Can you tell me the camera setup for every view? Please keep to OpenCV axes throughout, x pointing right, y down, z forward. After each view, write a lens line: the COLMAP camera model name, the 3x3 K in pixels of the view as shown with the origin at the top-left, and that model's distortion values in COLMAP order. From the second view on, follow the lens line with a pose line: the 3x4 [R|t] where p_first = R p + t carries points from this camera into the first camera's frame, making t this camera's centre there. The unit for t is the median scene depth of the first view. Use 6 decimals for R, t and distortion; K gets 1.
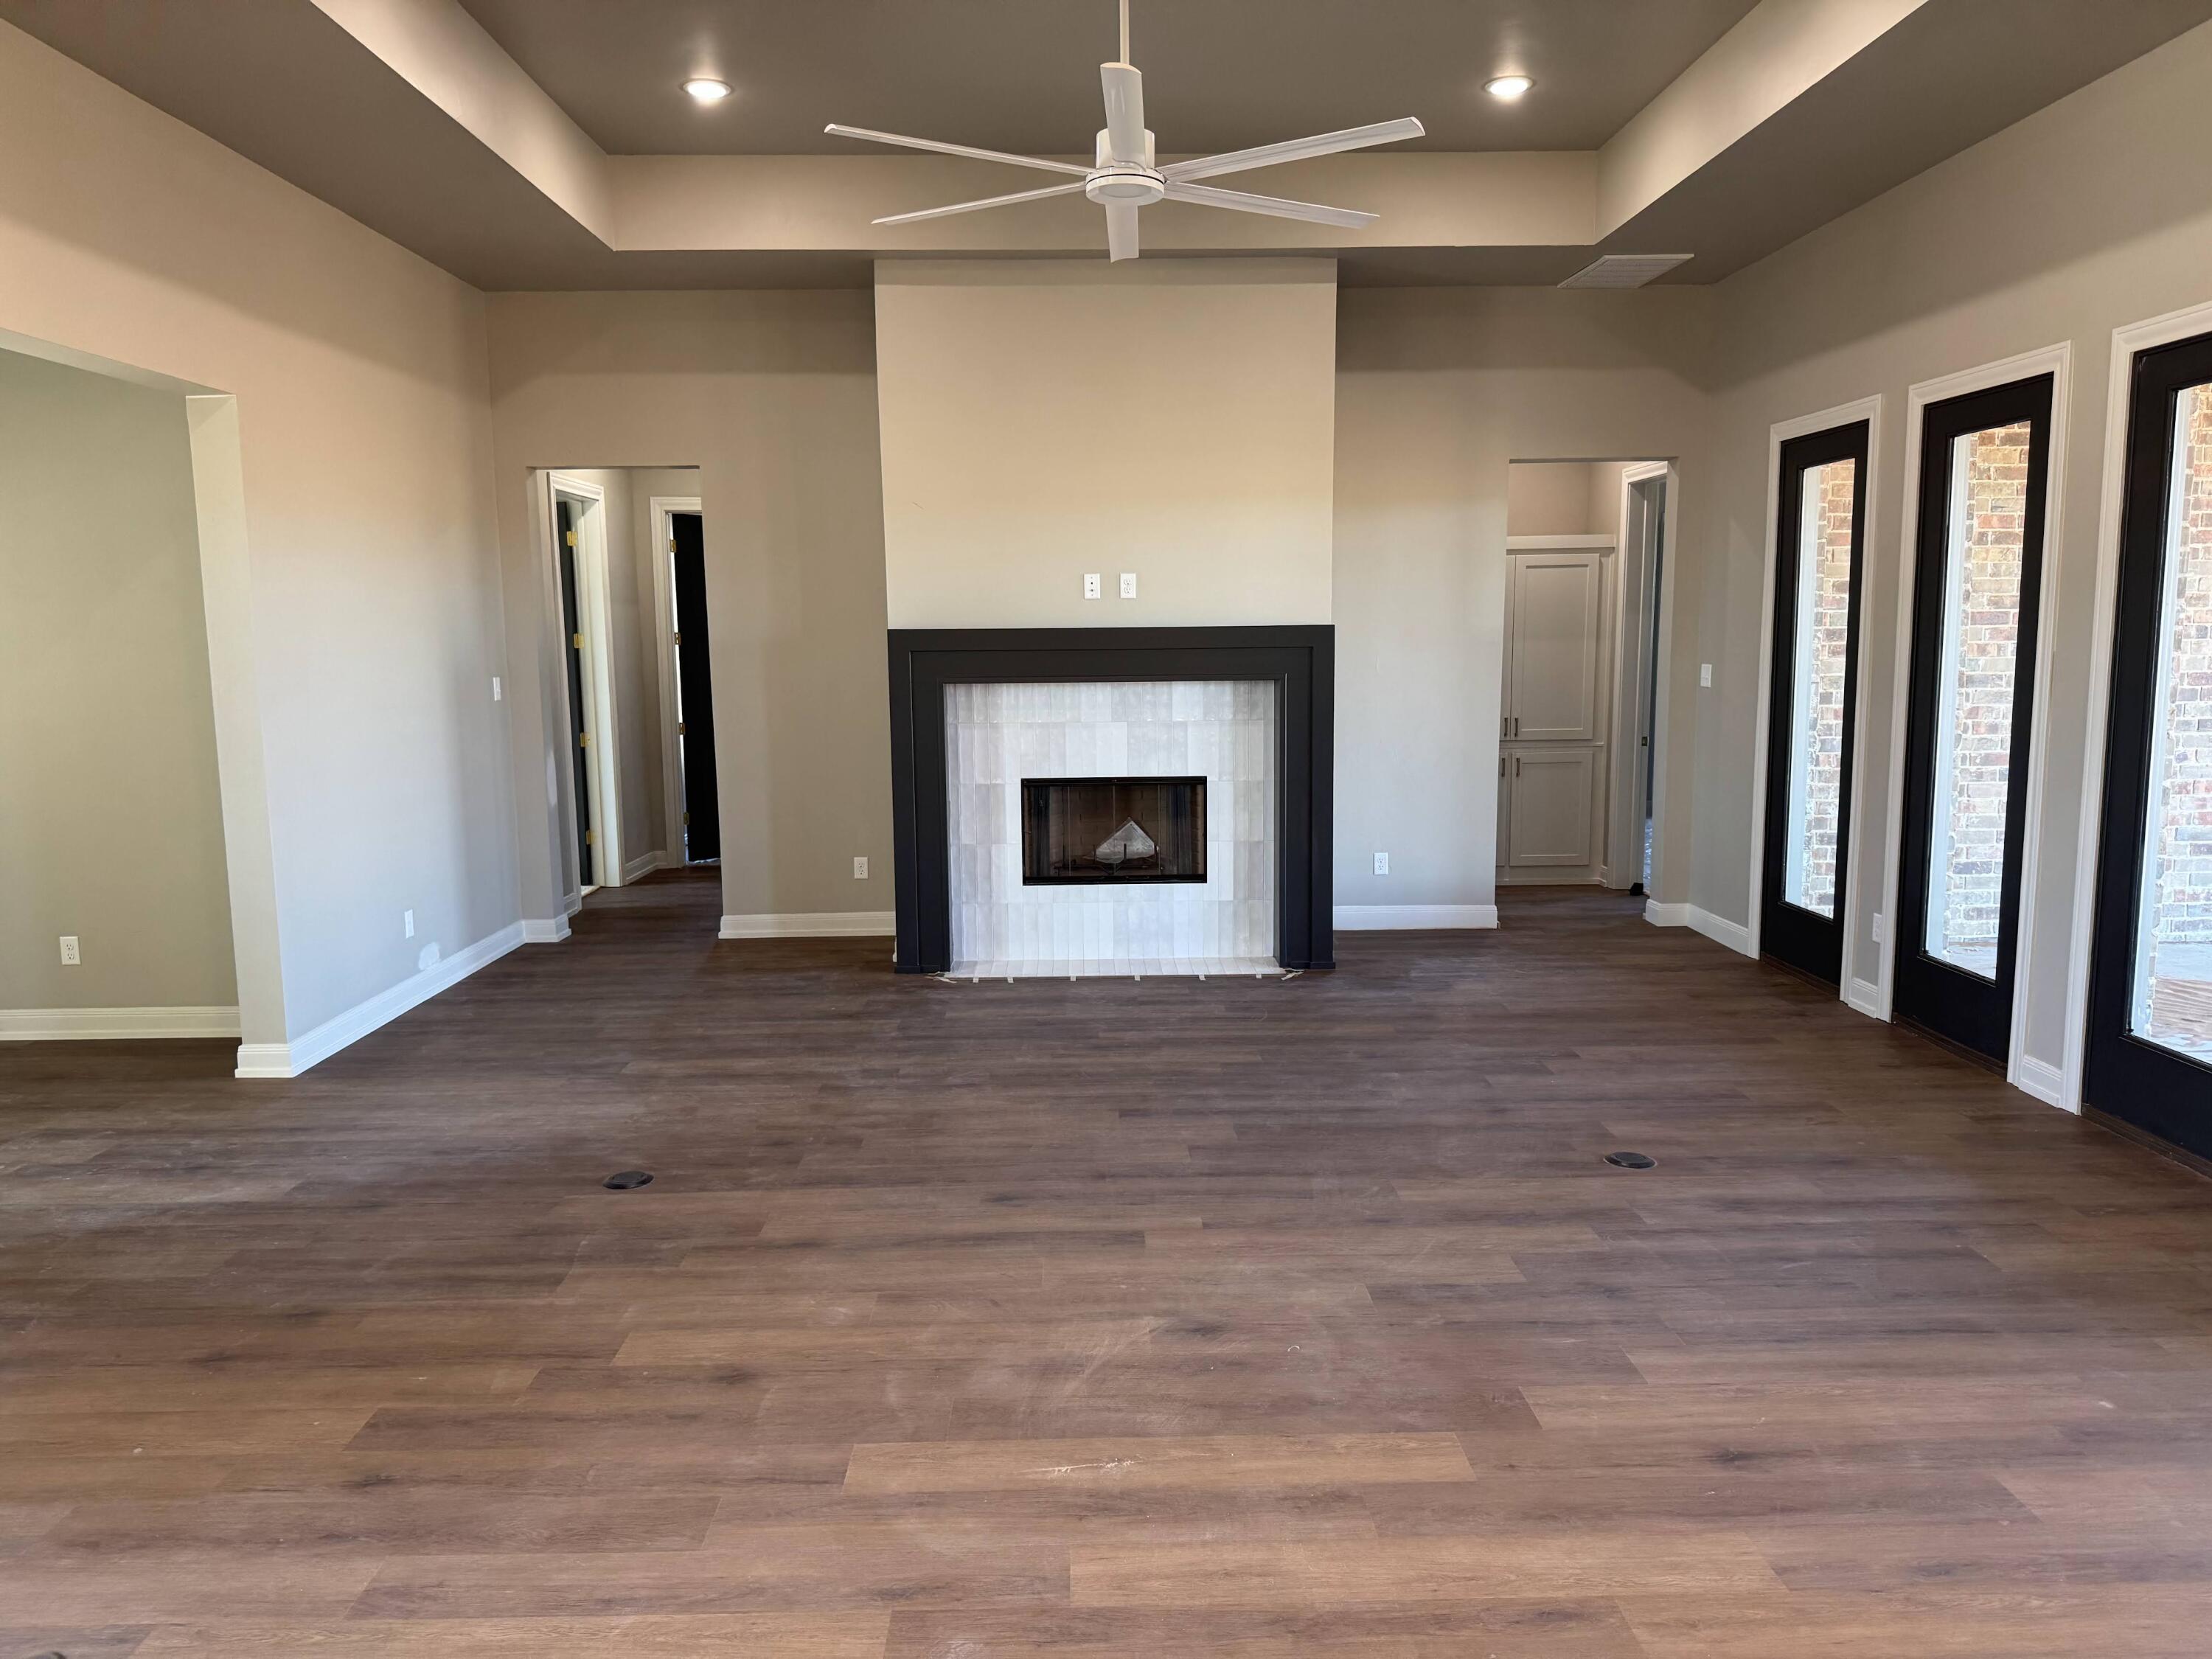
lens RADIAL K [[1567.4, 0, 1108.7], [0, 1567.4, 824.8], [0, 0, 1]] dist [0.081619, -0.108368]
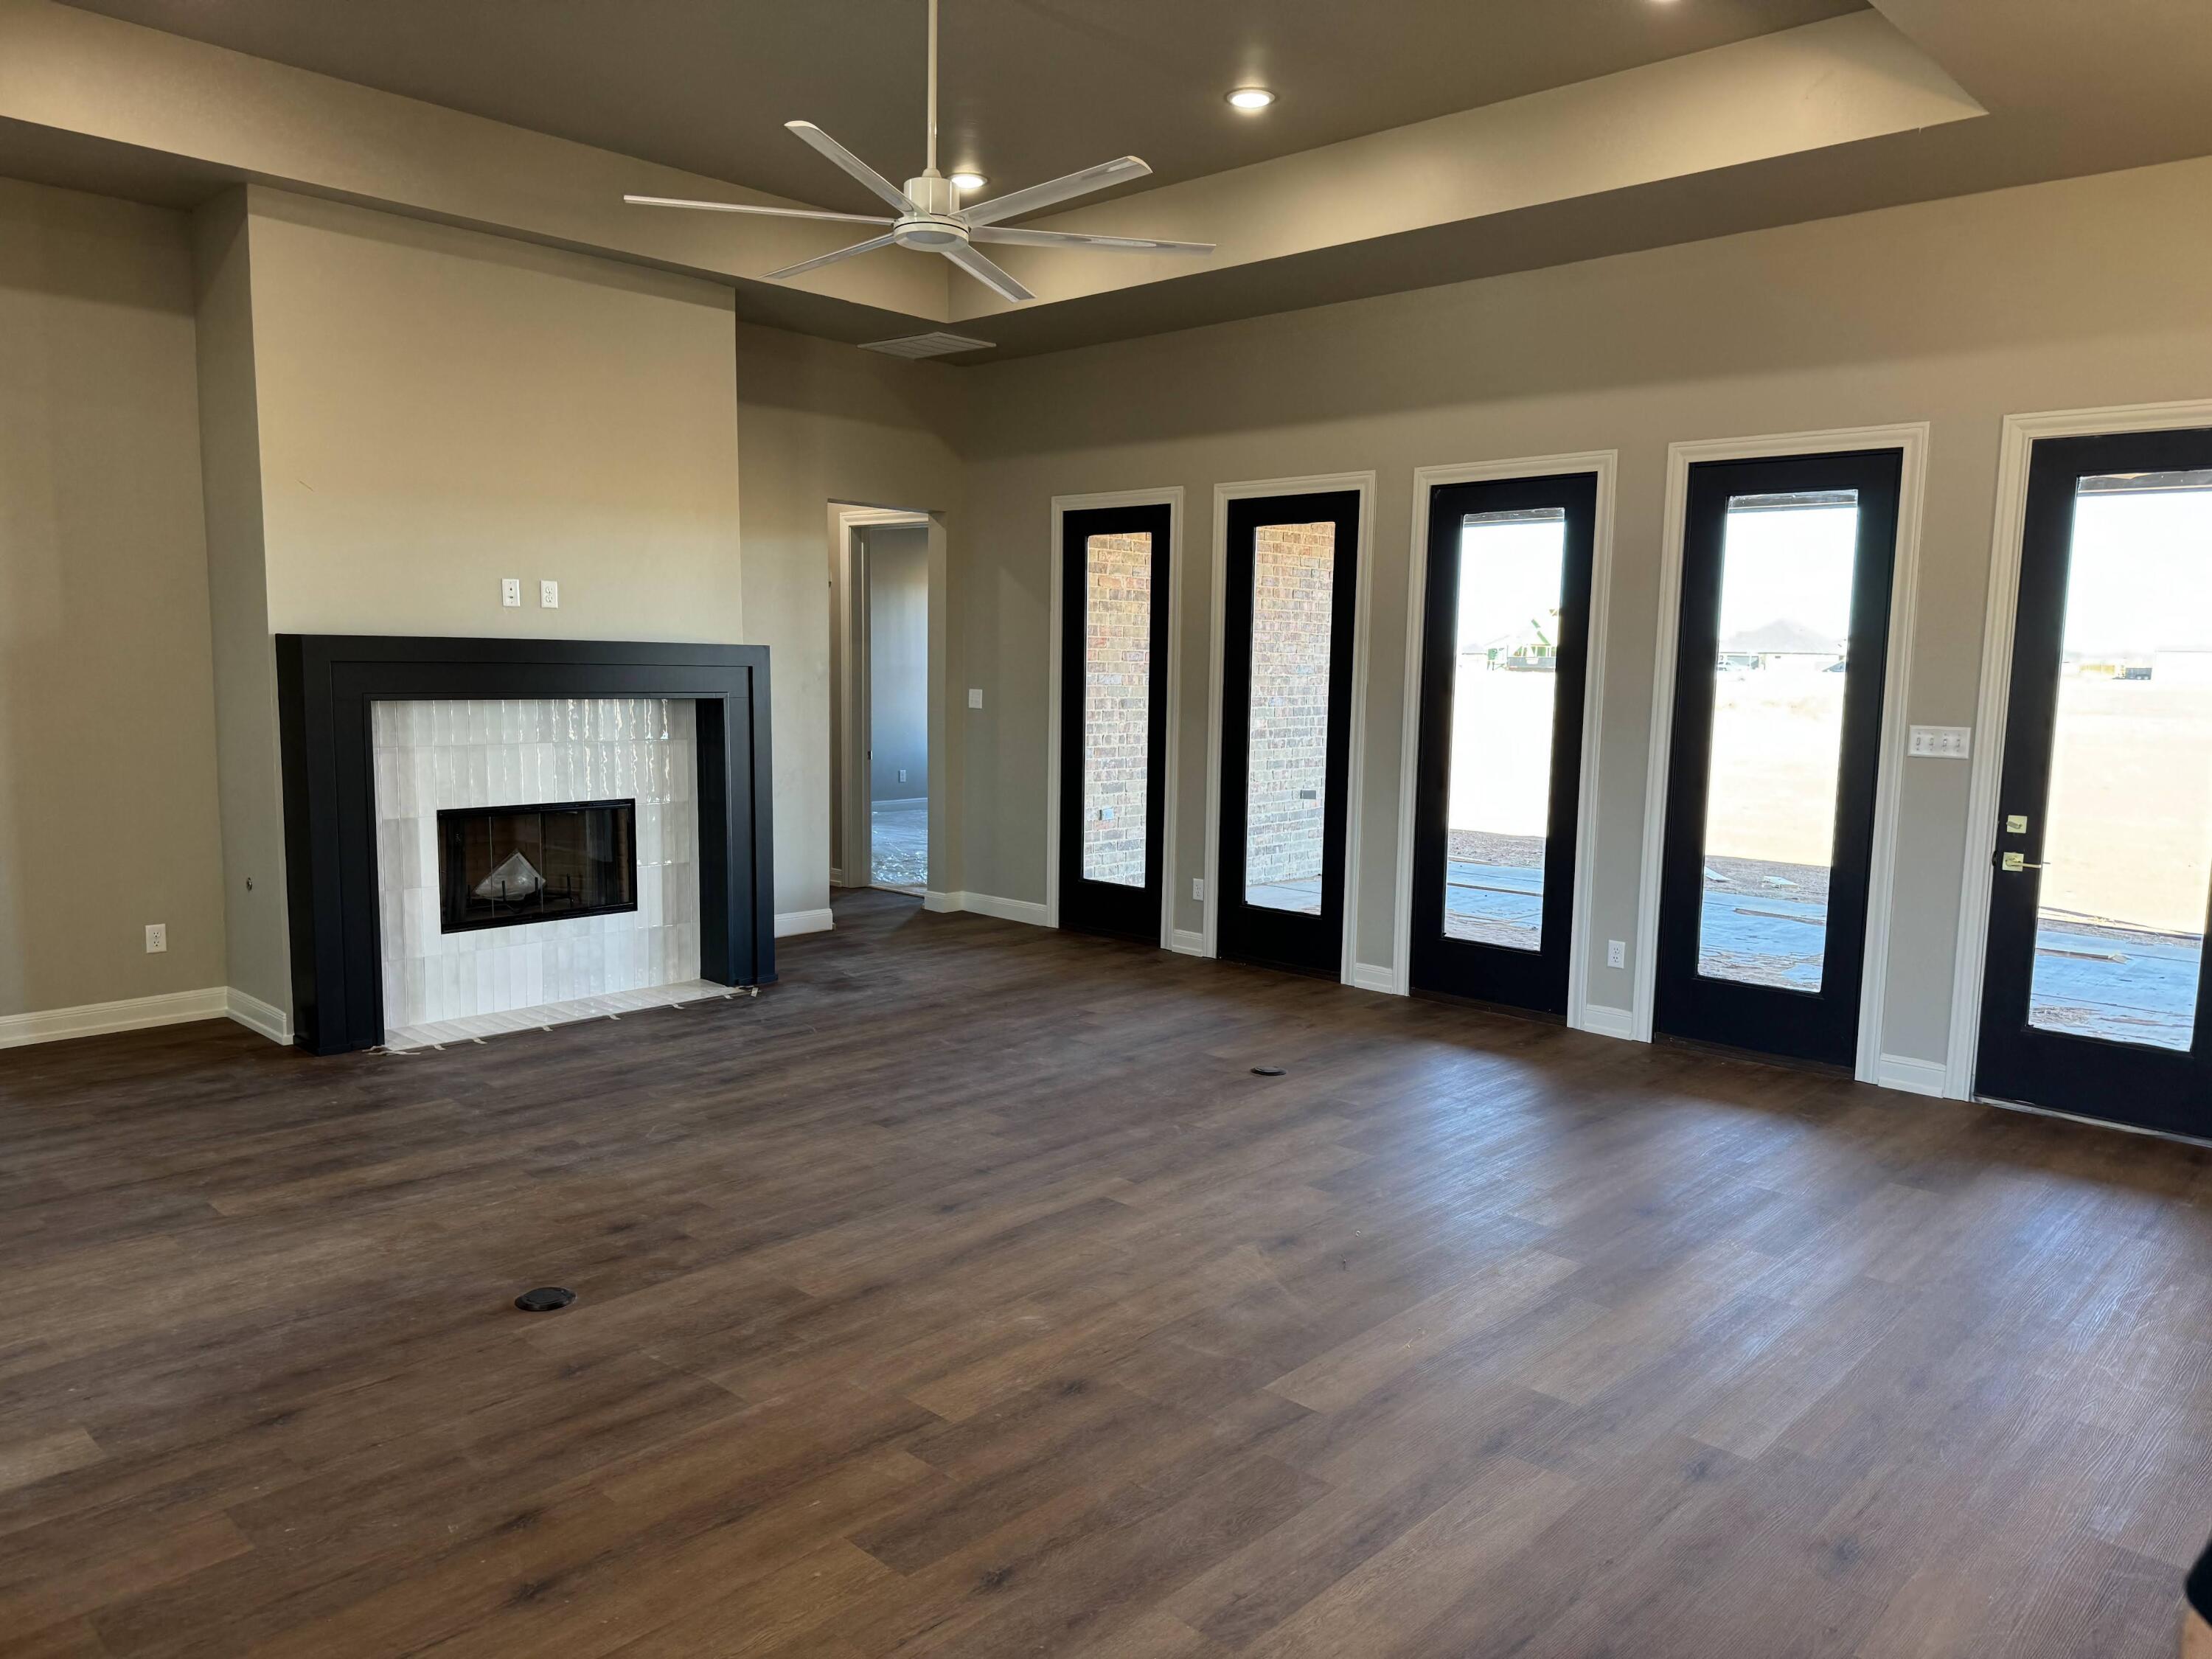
lens RADIAL K [[1567.4, 0, 1122.6], [0, 1567.4, 785.6], [0, 0, 1]] dist [0.081619, -0.108368]
pose [[0.687084, -0.036172, 0.725677, -0.566537], [0.064817, 0.997829, -0.011633, -0.010920], [-0.723681, 0.055029, 0.687937, 0.164098]]
